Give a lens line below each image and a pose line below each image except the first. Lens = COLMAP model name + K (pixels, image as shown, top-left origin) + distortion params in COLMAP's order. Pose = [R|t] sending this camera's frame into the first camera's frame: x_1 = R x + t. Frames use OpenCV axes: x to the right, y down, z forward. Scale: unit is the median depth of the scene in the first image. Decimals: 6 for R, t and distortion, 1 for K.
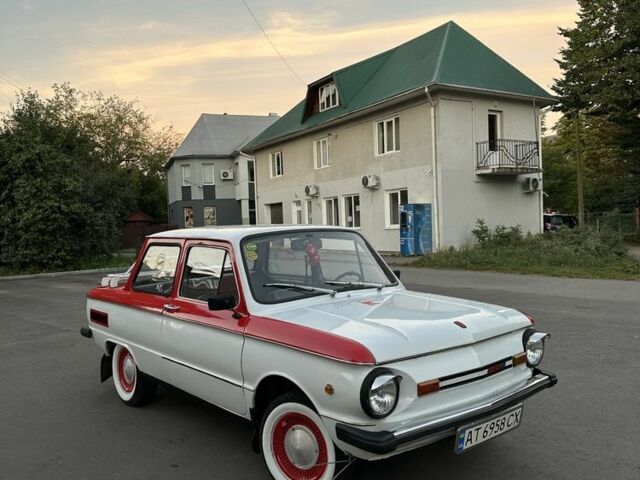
lens RADIAL K [[621.6, 0, 320.0], [0, 621.6, 240.0], [0, 0, 1]] dist [0.195932, -0.334715]
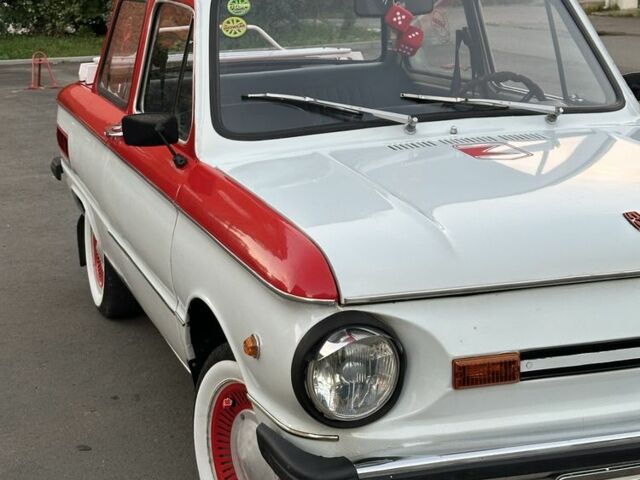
lens RADIAL K [[1237.5, 0, 320.0], [0, 1237.5, 240.0], [0, 0, 1]] dist [0.041140, 0.125825]
pose [[0.920589, 0.089034, -0.380249, 0.345287], [-0.013346, 0.980270, 0.197214, -0.001281], [0.390305, -0.176478, 0.903613, 0.245440]]
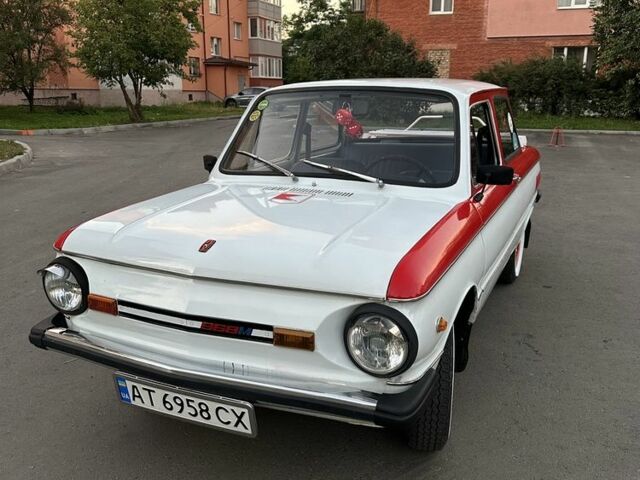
lens RADIAL K [[621.6, 0, 320.0], [0, 621.6, 240.0], [0, 0, 1]] dist [0.195932, -0.334715]
pose [[0.398241, 0.258085, -0.880225, 0.840515], [-0.053479, 0.964503, 0.258600, -0.041294], [0.915720, -0.055912, 0.397907, 0.867795]]
